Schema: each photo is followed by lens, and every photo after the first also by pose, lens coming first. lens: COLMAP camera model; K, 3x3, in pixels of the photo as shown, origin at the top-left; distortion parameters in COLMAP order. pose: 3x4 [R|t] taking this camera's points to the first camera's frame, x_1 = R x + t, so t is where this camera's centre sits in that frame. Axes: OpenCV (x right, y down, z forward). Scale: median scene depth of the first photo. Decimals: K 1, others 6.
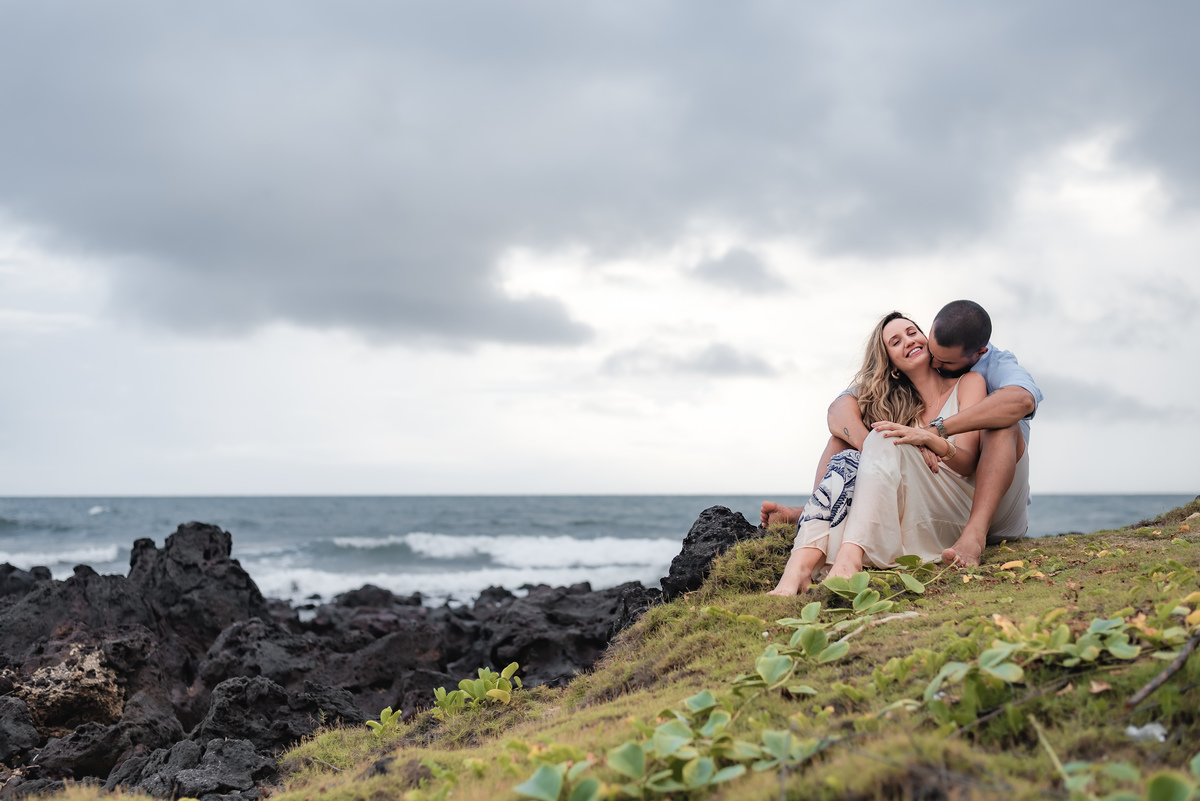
lens RADIAL K [[1784.3, 0, 601.8], [0, 1784.3, 392.9], [0, 0, 1]] dist [0.010245, 0.018326]
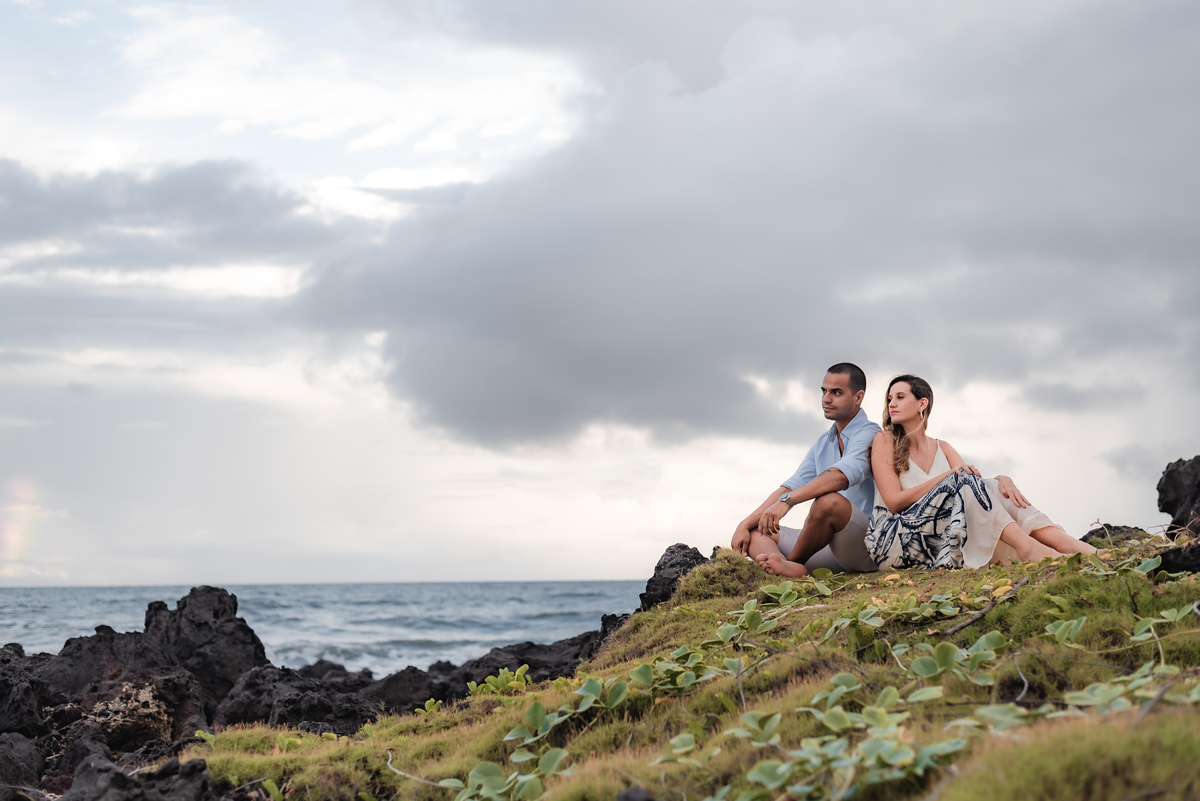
lens RADIAL K [[1784.3, 0, 601.8], [0, 1784.3, 392.9], [0, 0, 1]] dist [0.010245, 0.018326]
pose [[0.999169, -0.004555, 0.040516, -0.028720], [0.006543, 0.998774, -0.049077, 0.009760], [-0.040243, 0.049301, 0.997973, -0.209688]]
